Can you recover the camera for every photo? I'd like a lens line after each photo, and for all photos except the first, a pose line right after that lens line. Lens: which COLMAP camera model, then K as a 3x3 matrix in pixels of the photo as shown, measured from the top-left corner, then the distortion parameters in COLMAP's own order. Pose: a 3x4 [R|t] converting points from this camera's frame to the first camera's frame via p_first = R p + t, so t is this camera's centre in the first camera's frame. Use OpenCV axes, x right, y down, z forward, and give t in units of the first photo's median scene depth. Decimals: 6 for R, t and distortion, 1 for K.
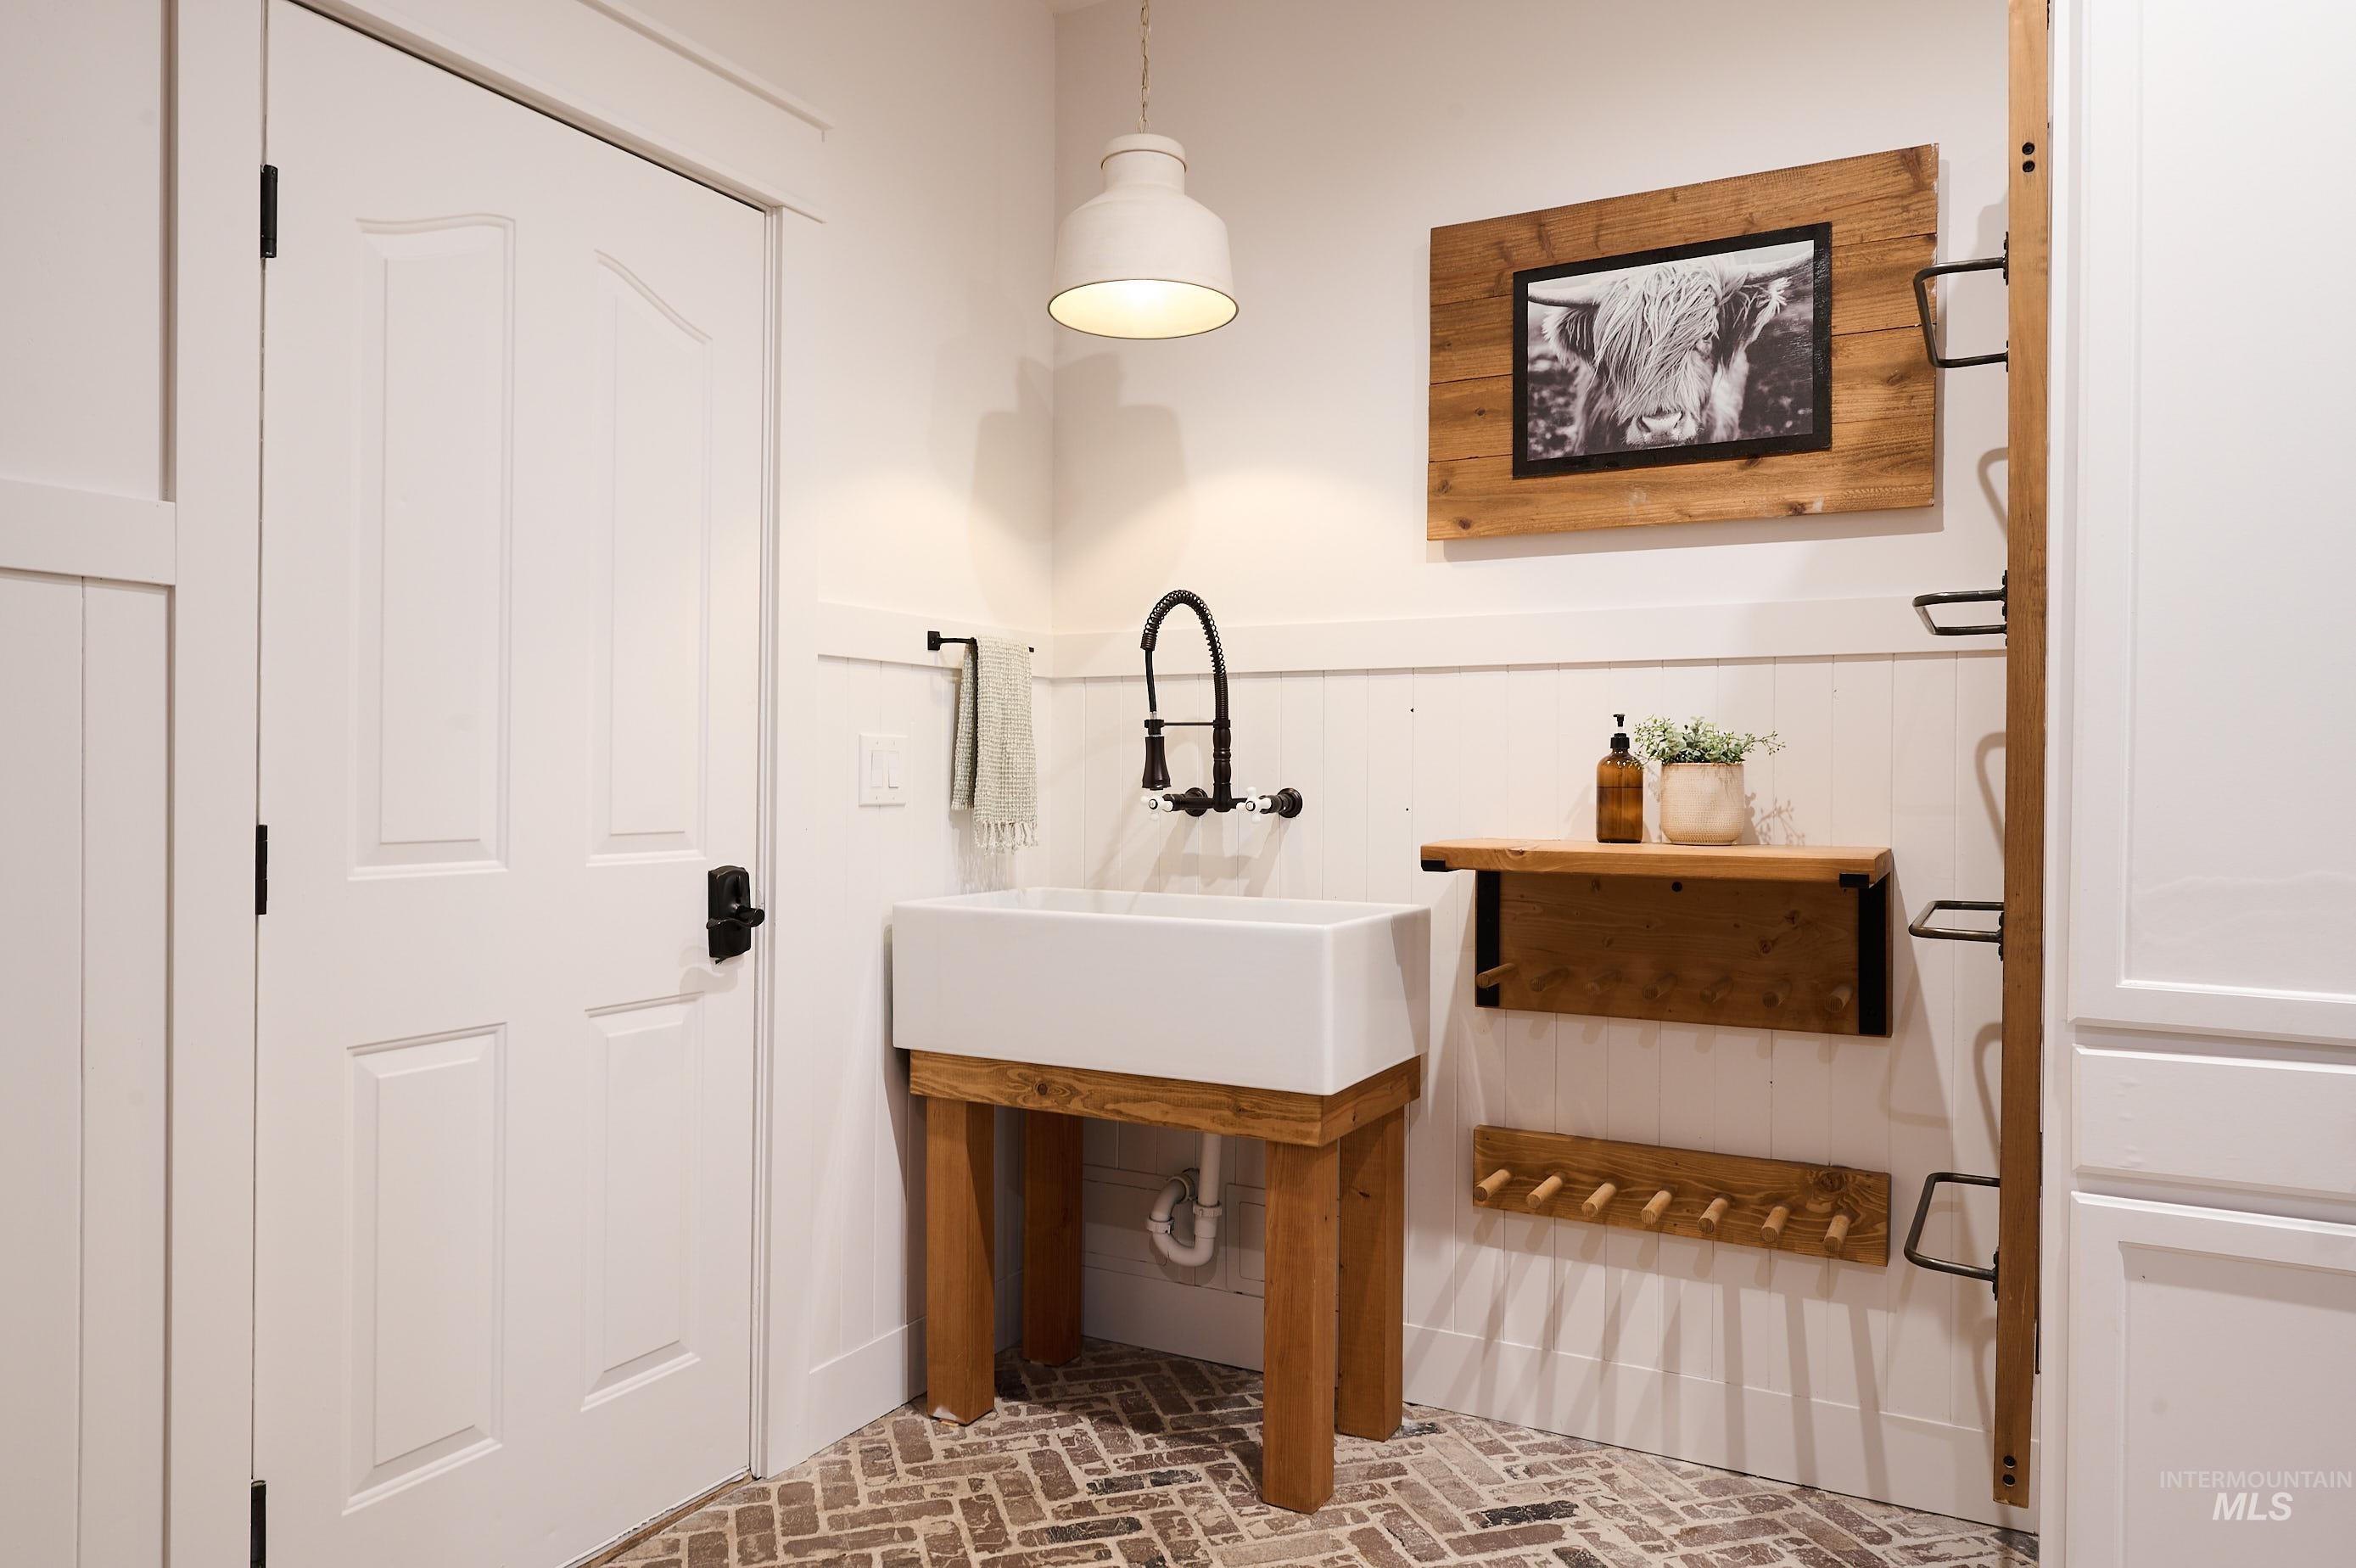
lens RADIAL K [[1564.4, 0, 1181.4], [0, 1564.4, 777.6], [0, 0, 1]] dist [0.004098, -0.000524]
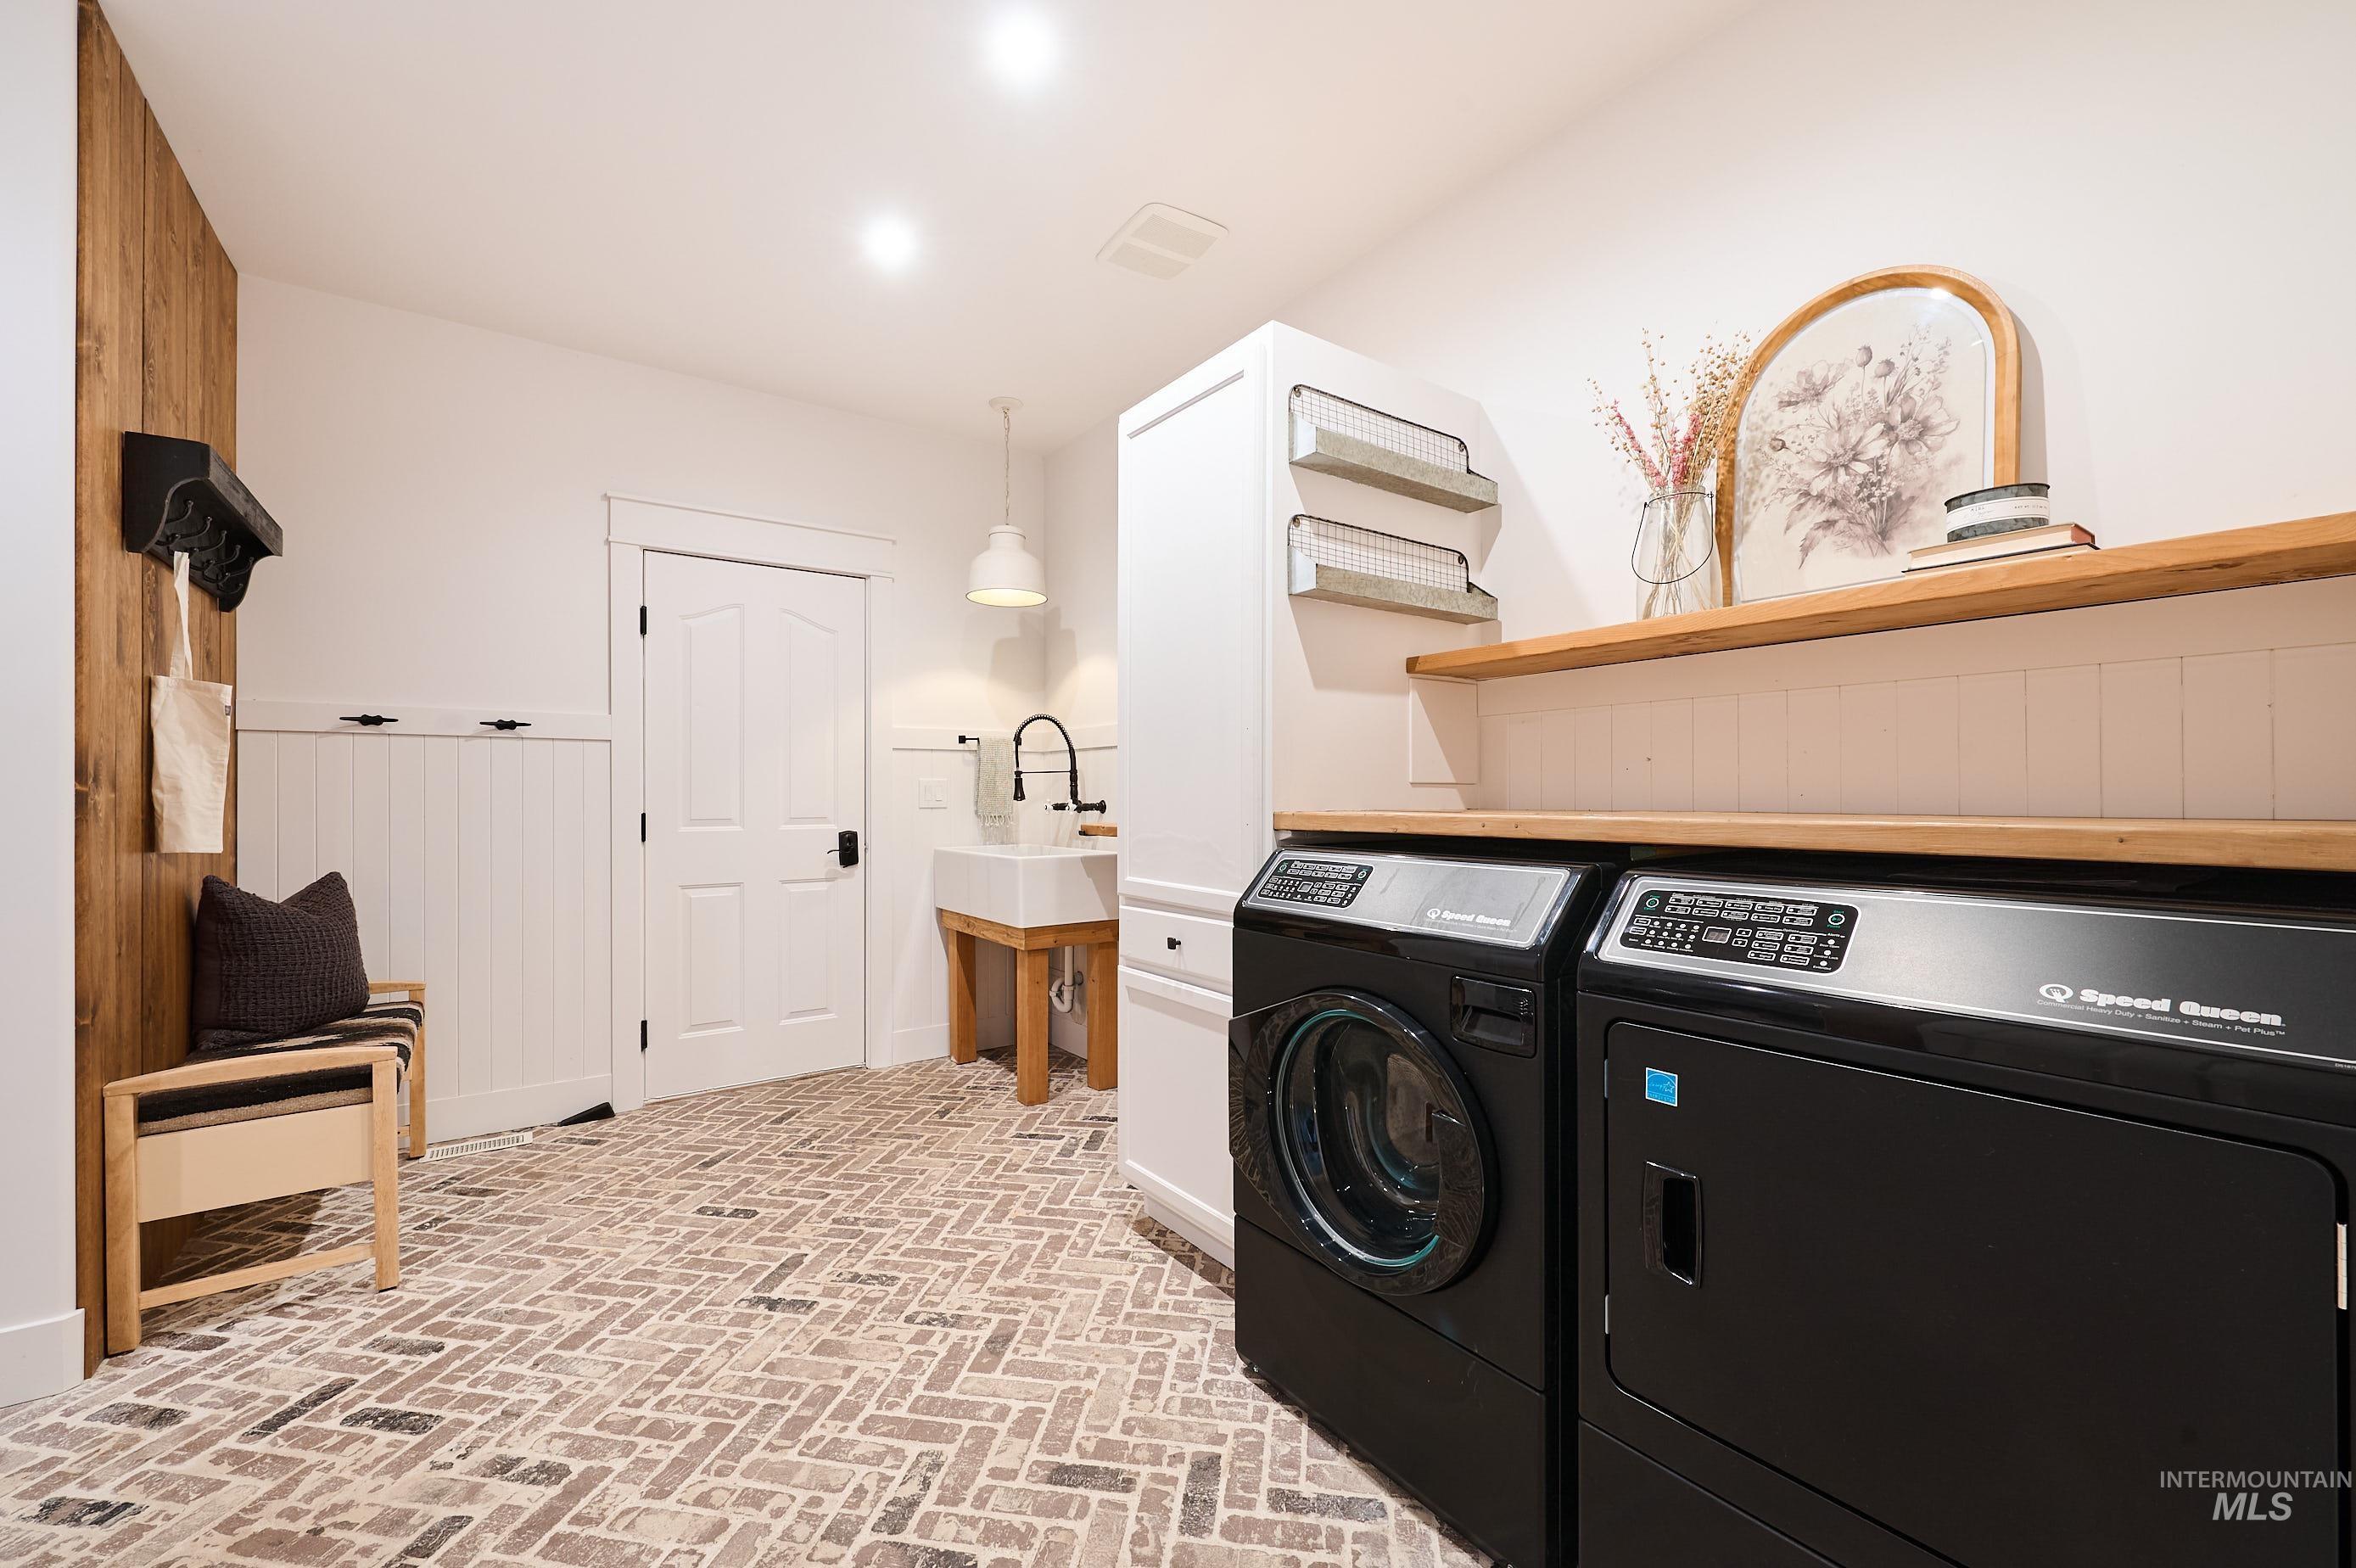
lens RADIAL K [[937.3, 0, 1175.0], [0, 937.3, 796.7], [0, 0, 1]] dist [-0.000770, 0.000002]
pose [[0.900506, -0.008413, -0.434763, 0.846762], [0.007572, 0.999965, -0.003668, 0.008971], [0.434778, 0.000012, 0.900538, -0.168029]]
